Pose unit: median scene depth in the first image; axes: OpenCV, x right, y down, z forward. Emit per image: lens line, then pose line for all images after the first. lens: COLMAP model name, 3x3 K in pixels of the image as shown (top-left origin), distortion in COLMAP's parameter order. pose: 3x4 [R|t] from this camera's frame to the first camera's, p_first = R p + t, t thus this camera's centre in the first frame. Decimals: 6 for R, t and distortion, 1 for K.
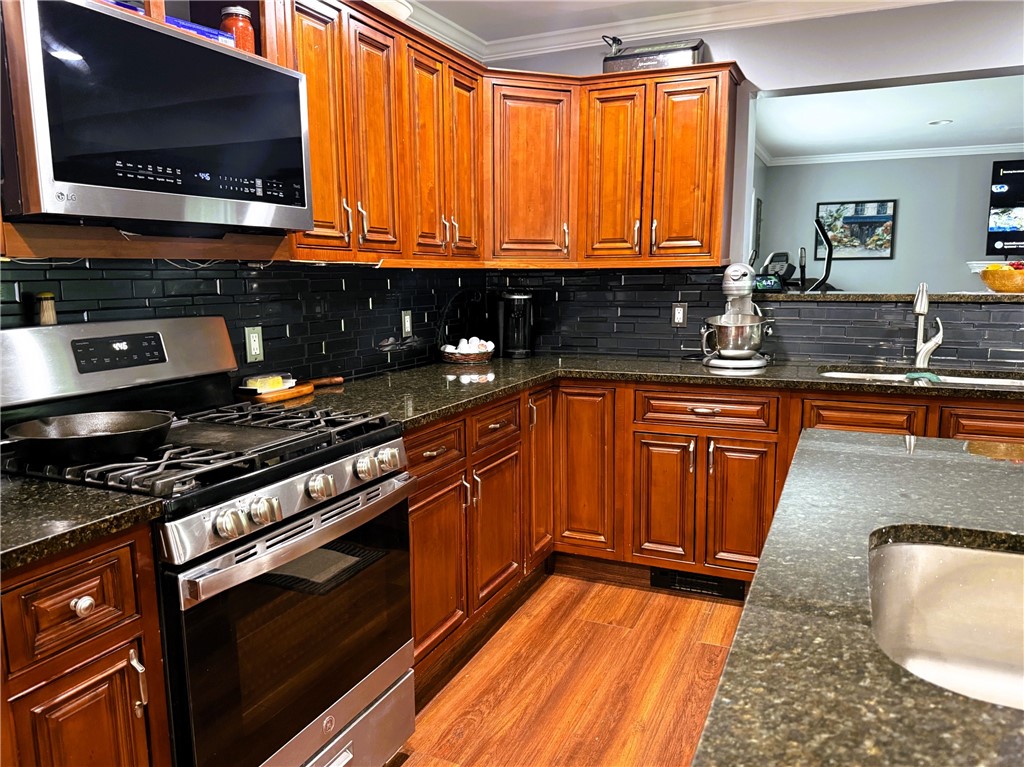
lens RADIAL K [[745.0, 0, 510.9], [0, 745.0, 388.6], [0, 0, 1]] dist [0.009188, -0.004446]
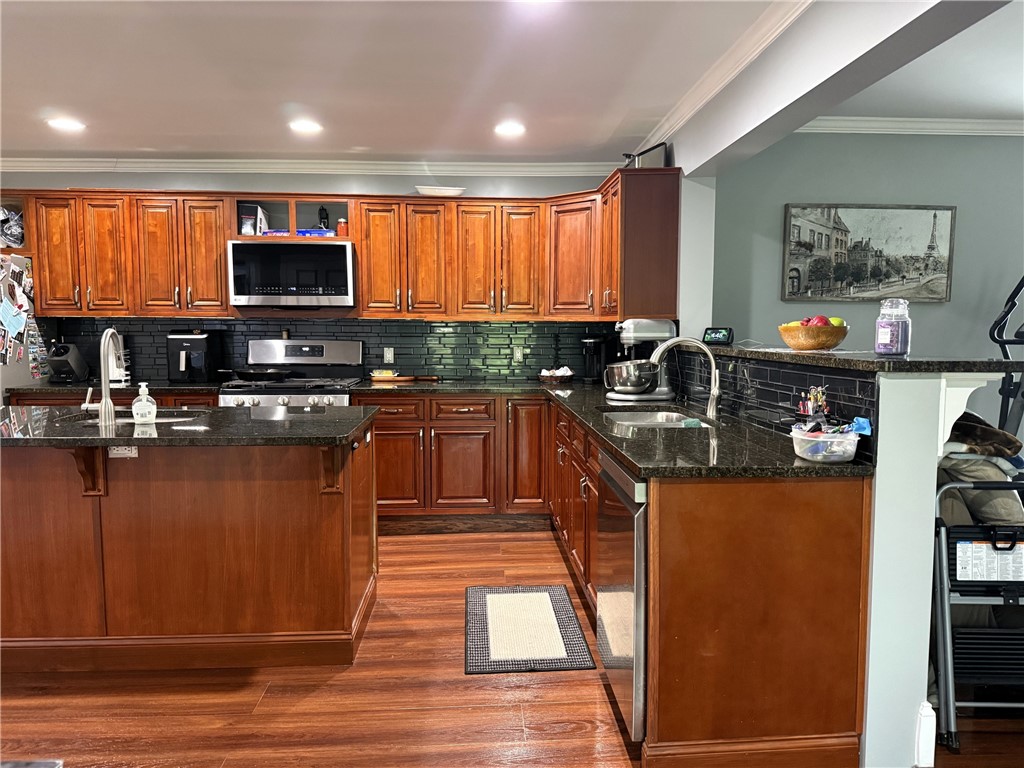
lens RADIAL K [[713.3, 0, 510.1], [0, 713.3, 382.2], [0, 0, 1]] dist [0.055534, -0.063559]
pose [[0.481259, 0.082299, -0.872707, 1.533005], [-0.140389, 0.989968, 0.015938, -0.059776], [0.865264, 0.114848, 0.487984, 0.274174]]
